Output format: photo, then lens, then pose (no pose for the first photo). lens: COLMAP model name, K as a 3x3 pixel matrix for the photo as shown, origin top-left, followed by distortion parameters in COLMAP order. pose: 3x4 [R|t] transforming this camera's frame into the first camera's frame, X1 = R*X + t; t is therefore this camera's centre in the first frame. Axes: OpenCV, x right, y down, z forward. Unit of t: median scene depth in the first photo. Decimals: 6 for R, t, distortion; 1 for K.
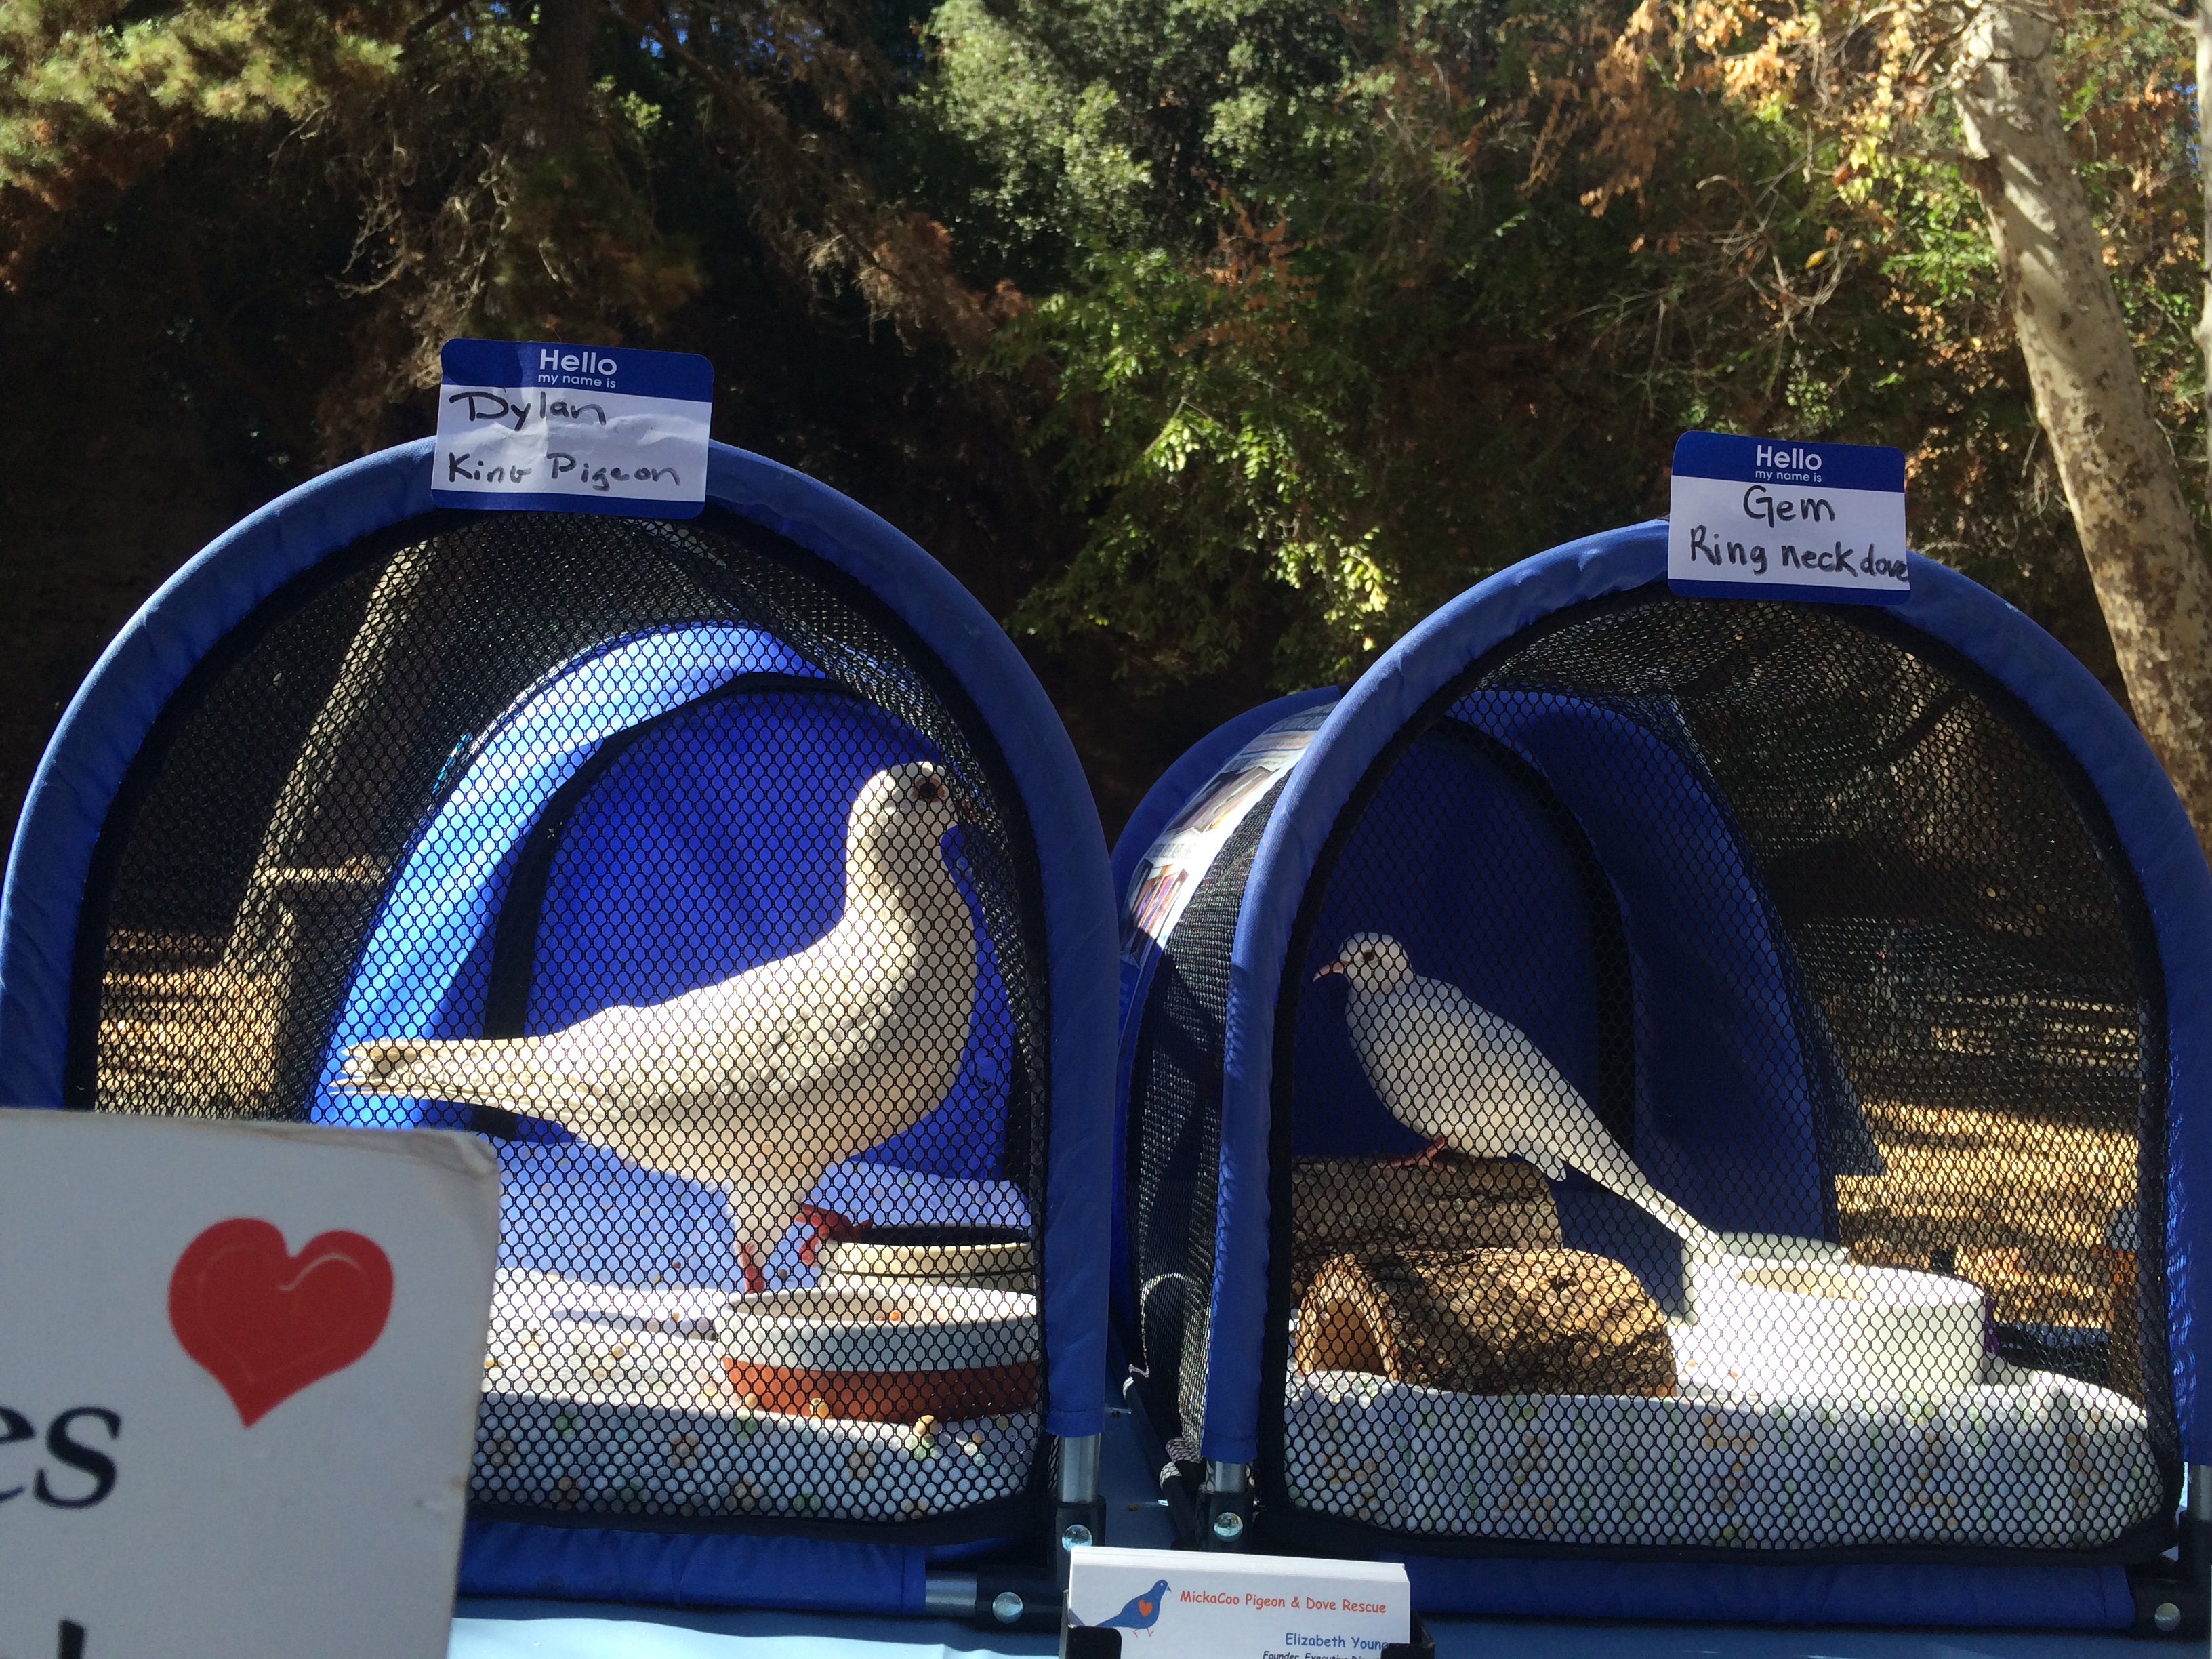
lens RADIAL K [[1904.6, 0, 1052.2], [0, 1904.6, 831.5], [0, 0, 1]] dist [0.068346, -0.108624]
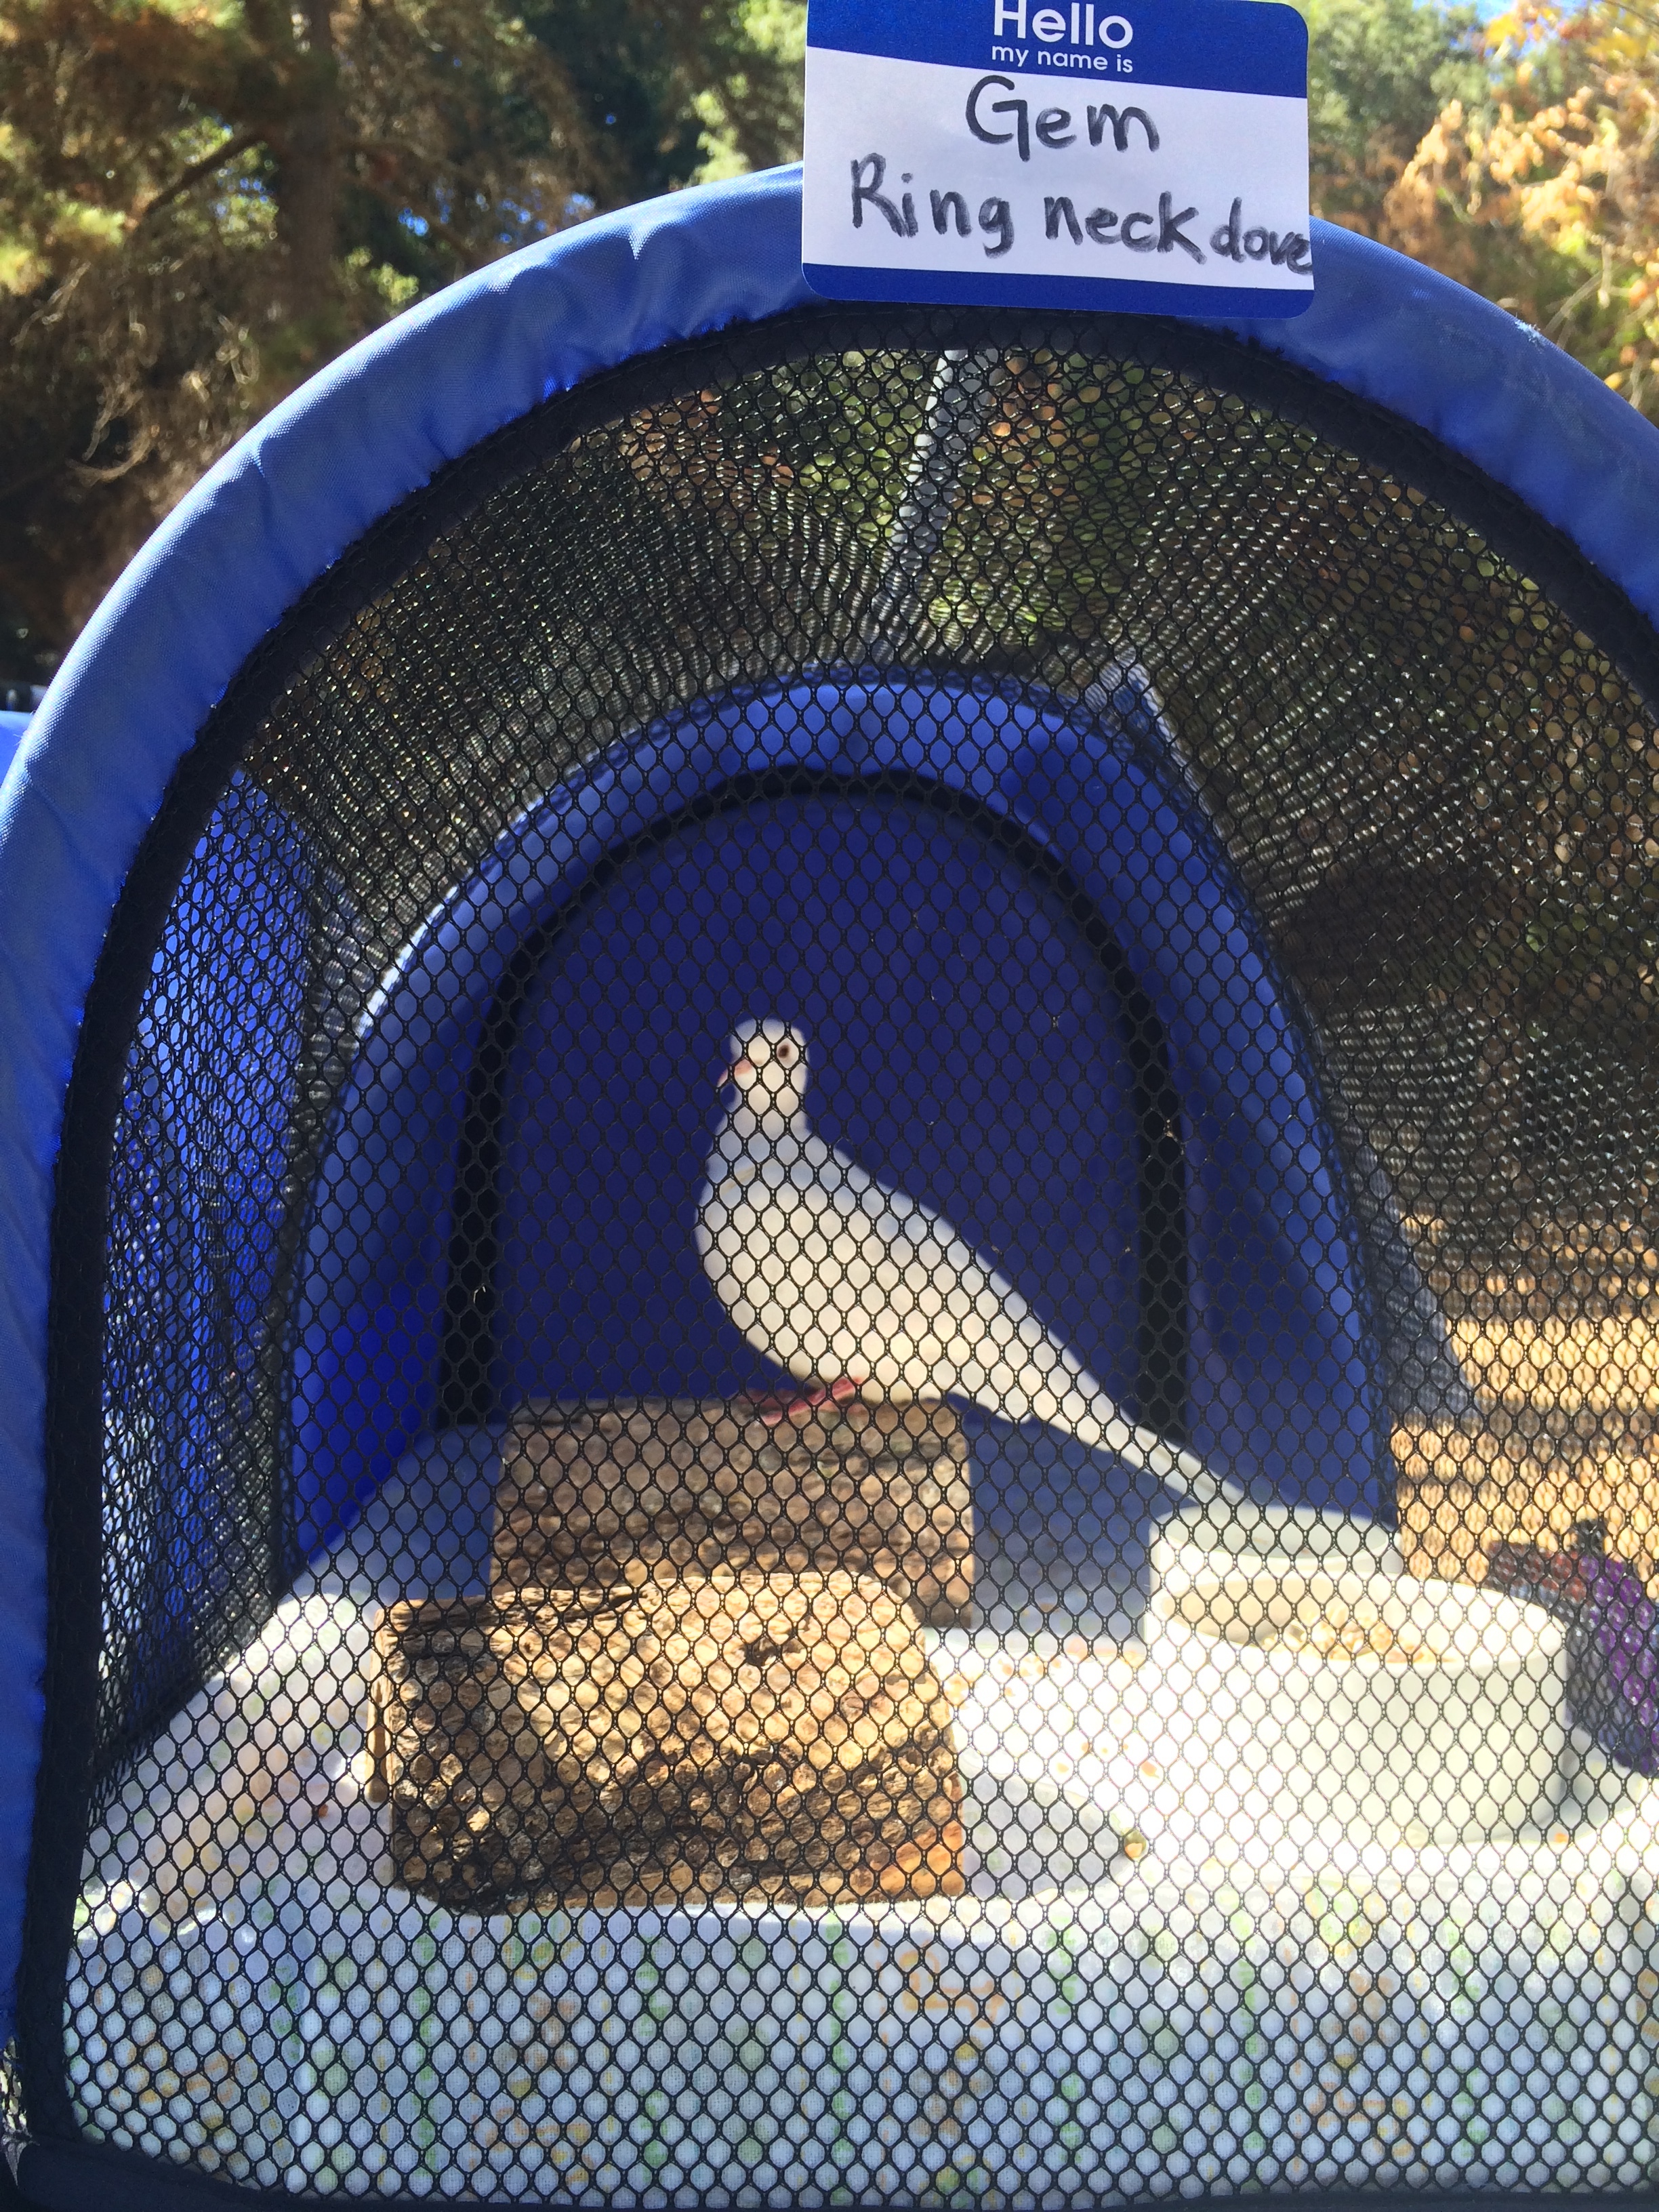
lens RADIAL K [[1904.6, 0, 797.6], [0, 1904.6, 1107.5], [0, 0, 1]] dist [0.068346, -0.108624]
pose [[0.999312, -0.016929, -0.032986, 0.329840], [0.018298, 0.998965, 0.041649, 0.060692], [0.032247, -0.042224, 0.998588, 0.500626]]
